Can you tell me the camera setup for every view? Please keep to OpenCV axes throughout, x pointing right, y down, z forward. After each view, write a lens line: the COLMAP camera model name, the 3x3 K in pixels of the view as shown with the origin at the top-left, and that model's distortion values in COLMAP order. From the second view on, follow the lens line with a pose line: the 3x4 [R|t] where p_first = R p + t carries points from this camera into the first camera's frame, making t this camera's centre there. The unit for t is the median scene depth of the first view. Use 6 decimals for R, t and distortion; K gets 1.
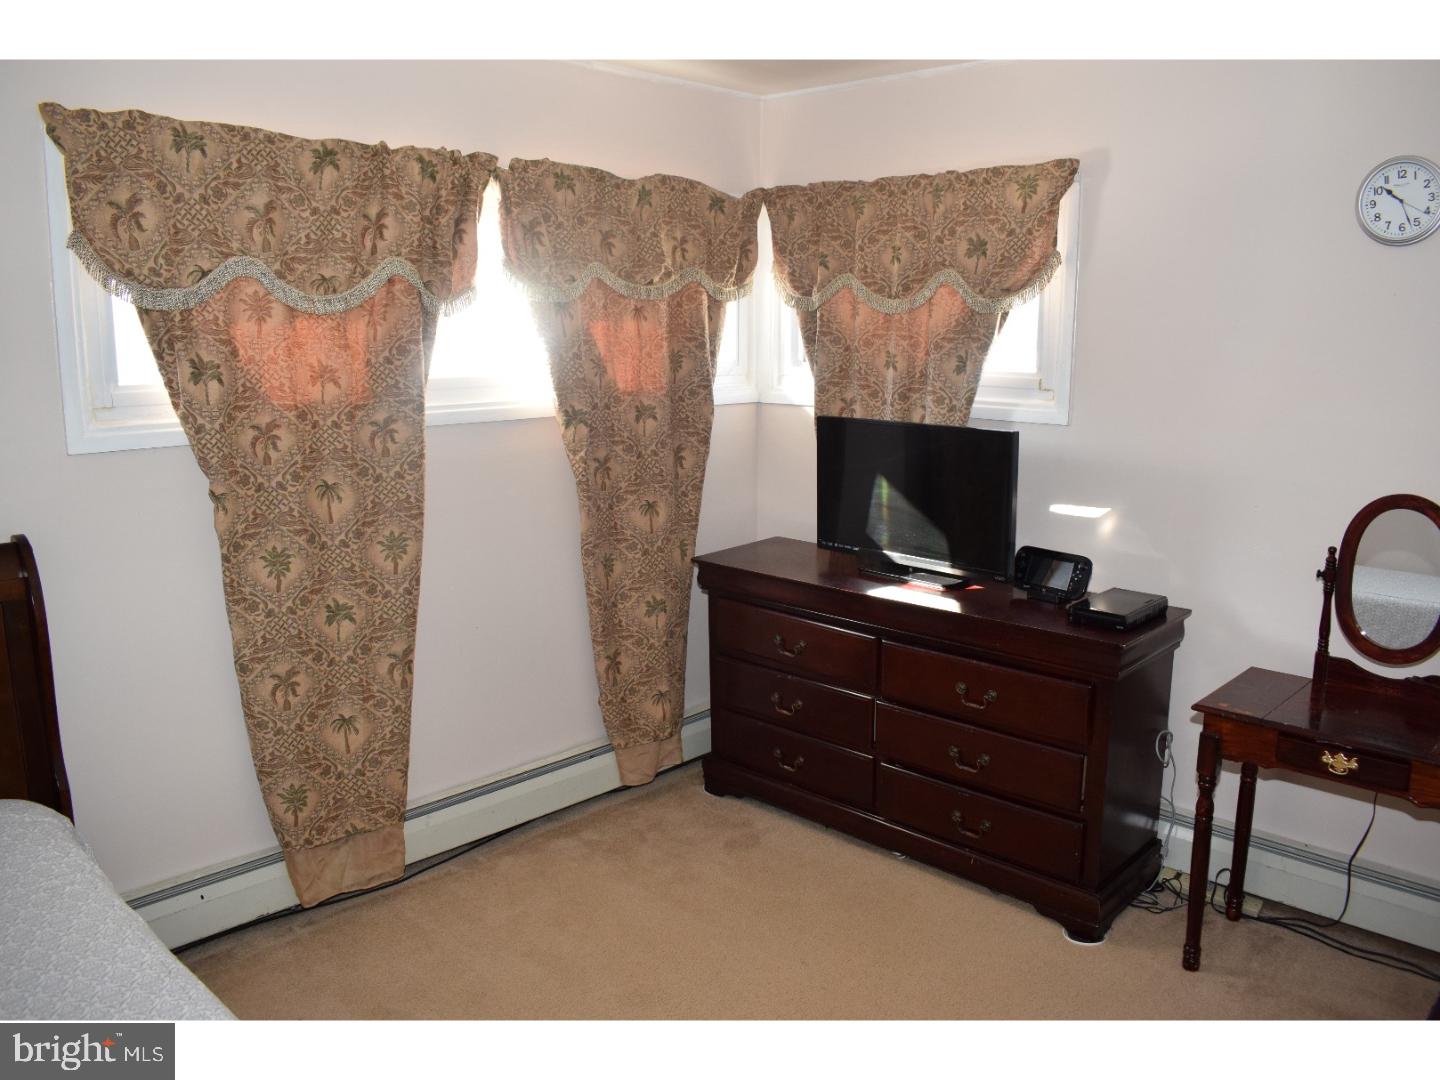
lens RADIAL K [[1124.5, 0, 719.5], [0, 1124.5, 541.2], [0, 0, 1]] dist [-0.098318, 0.017414]
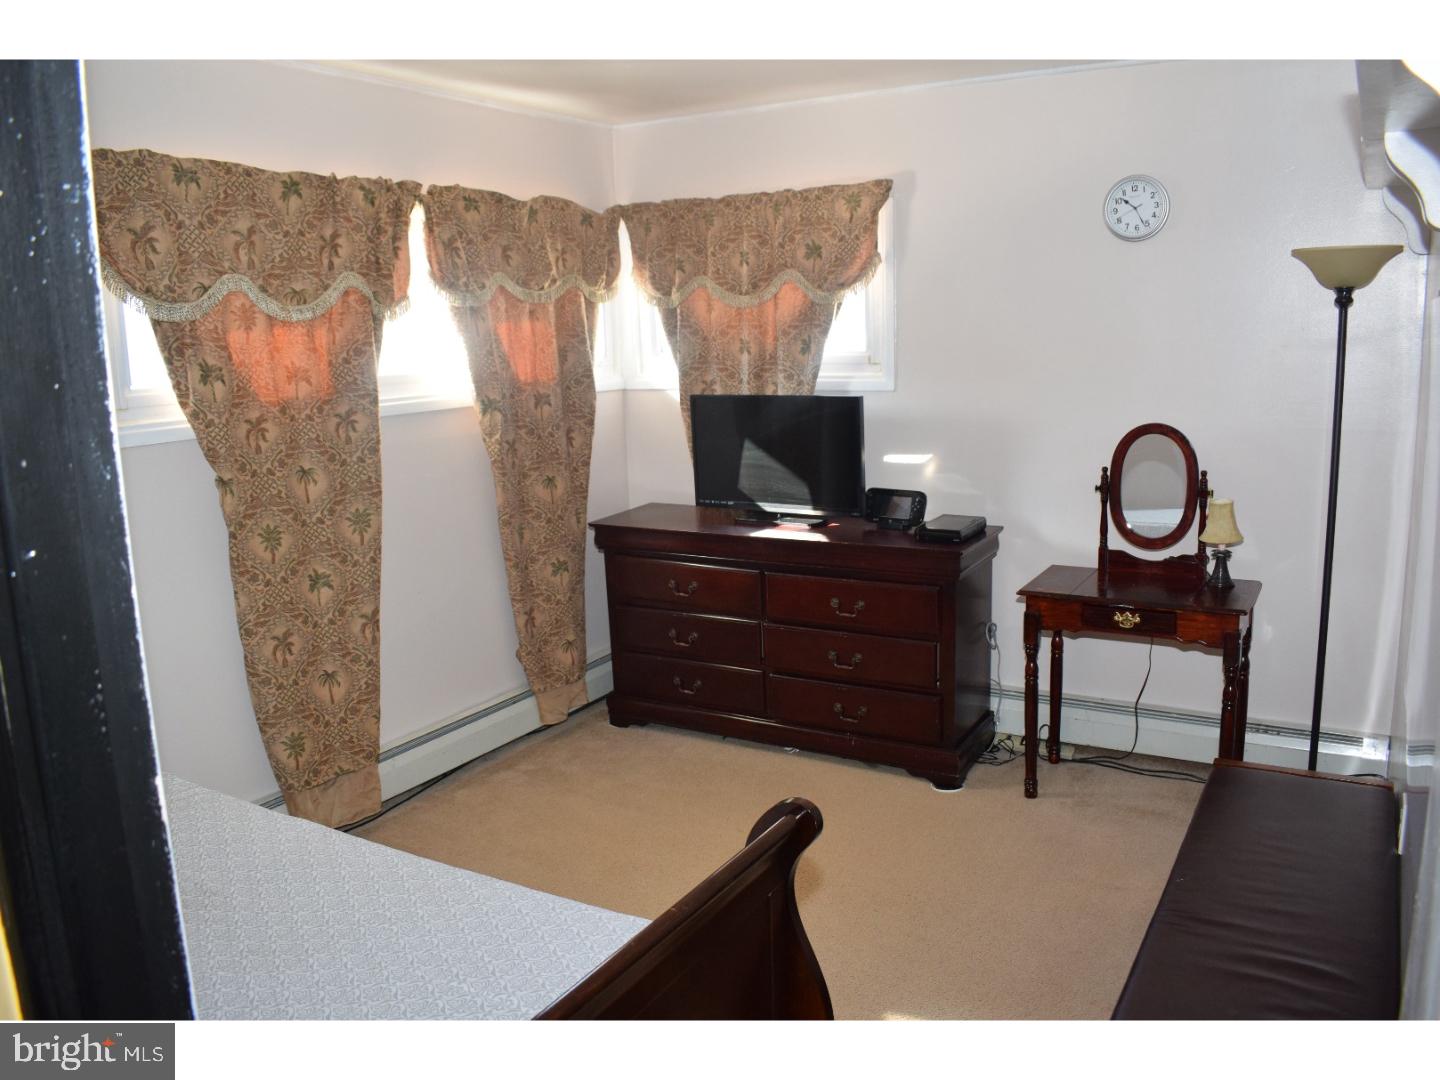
lens RADIAL K [[1124.5, 0, 720.6], [0, 1124.5, 536.6], [0, 0, 1]] dist [-0.098318, 0.017414]
pose [[0.974135, -0.074536, 0.213320, -0.169283], [0.076222, 0.997091, 0.000322, 0.047060], [-0.212723, 0.015946, 0.976982, -0.199971]]
